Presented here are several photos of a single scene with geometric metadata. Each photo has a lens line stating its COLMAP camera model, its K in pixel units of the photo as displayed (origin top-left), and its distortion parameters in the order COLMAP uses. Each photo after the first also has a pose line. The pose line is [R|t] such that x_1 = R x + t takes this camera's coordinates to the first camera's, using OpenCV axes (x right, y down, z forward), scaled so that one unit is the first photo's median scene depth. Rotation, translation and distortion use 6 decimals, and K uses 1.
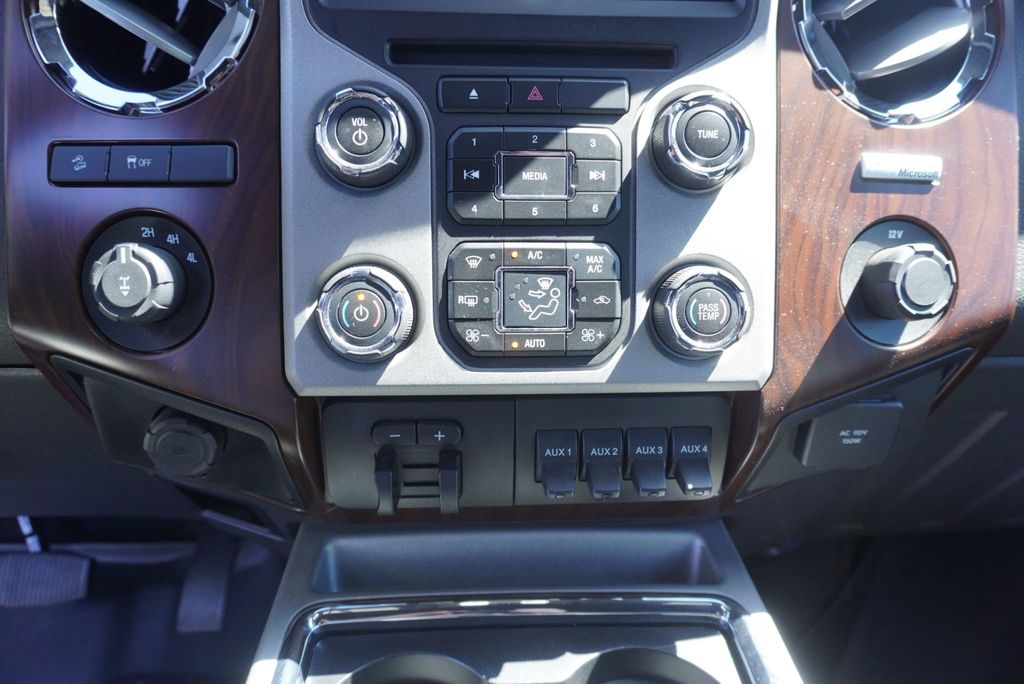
lens RADIAL K [[702.3, 0, 512.2], [0, 702.3, 341.1], [0, 0, 1]] dist [-0.020490, 0.030076]
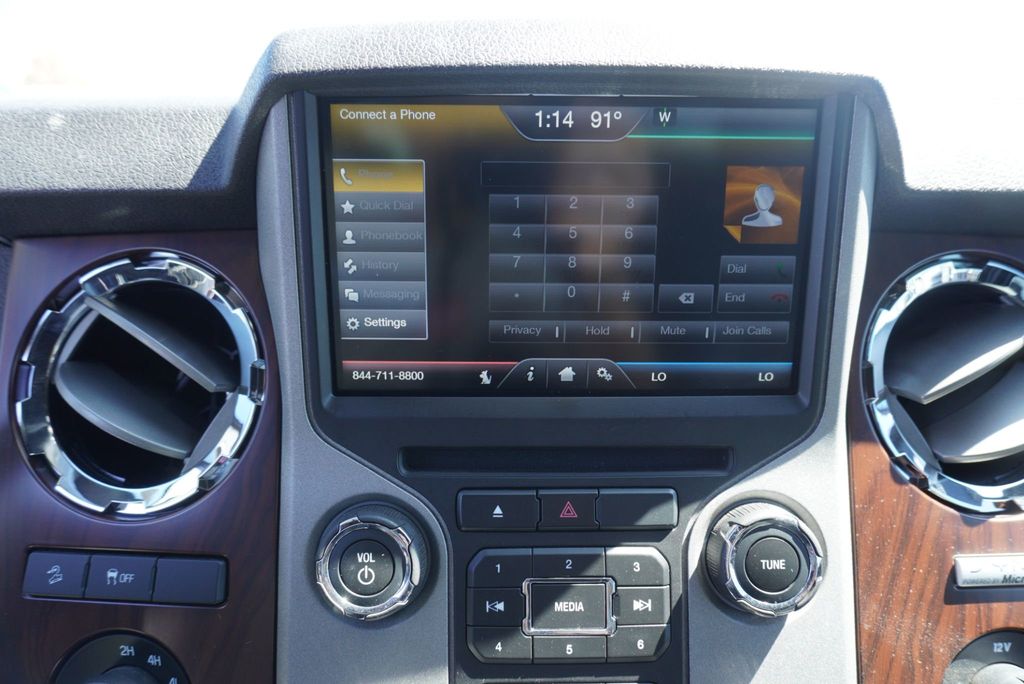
lens RADIAL K [[702.3, 0, 516.8], [0, 702.3, 339.2], [0, 0, 1]] dist [-0.020490, 0.030076]
pose [[0.999064, -0.005361, -0.042927, 0.007131], [0.000712, 0.994195, -0.107594, -0.464229], [0.043255, 0.107462, 0.993268, 0.111423]]
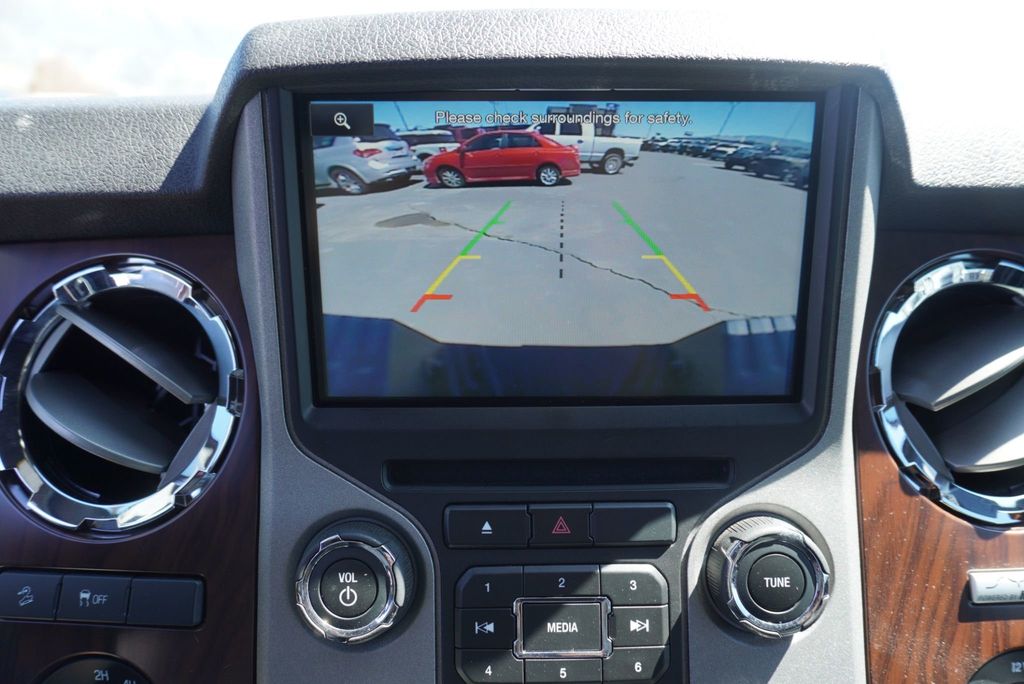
lens RADIAL K [[702.3, 0, 516.9], [0, 702.3, 340.0], [0, 0, 1]] dist [-0.020490, 0.030076]
pose [[0.998758, -0.013077, -0.048070, 0.022905], [0.007641, 0.993726, -0.111582, -0.472638], [0.049228, 0.111076, 0.992592, 0.152278]]
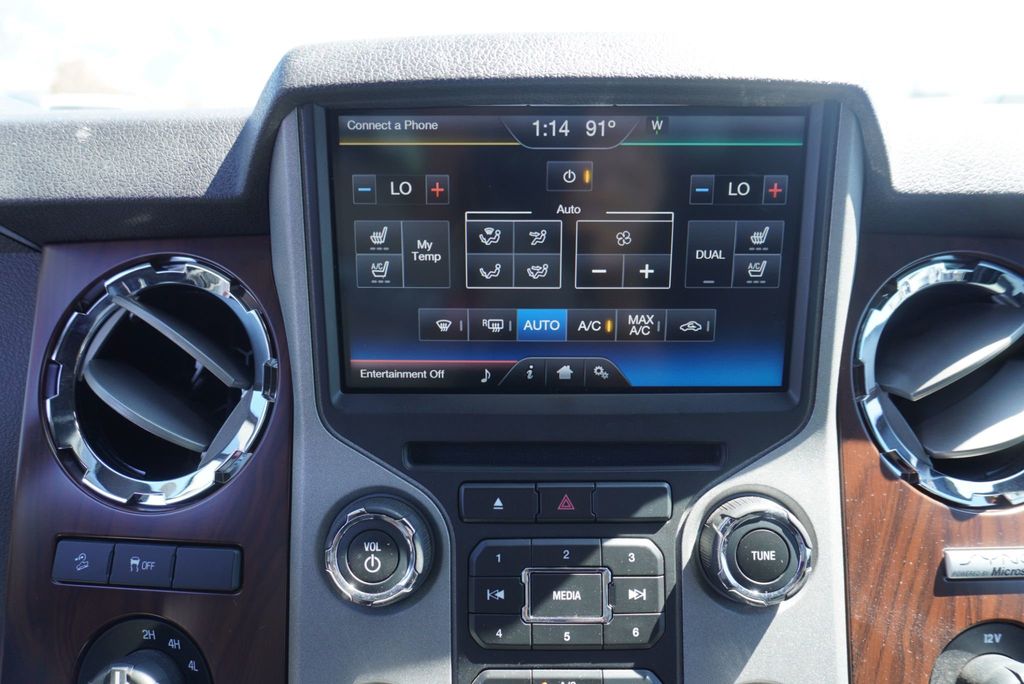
lens RADIAL K [[702.3, 0, 514.8], [0, 702.3, 338.8], [0, 0, 1]] dist [-0.020490, 0.030076]
pose [[0.997589, -0.007542, -0.068982, 0.030196], [-0.000186, 0.993782, -0.111340, -0.456463], [0.069393, 0.111085, 0.991385, 0.075042]]
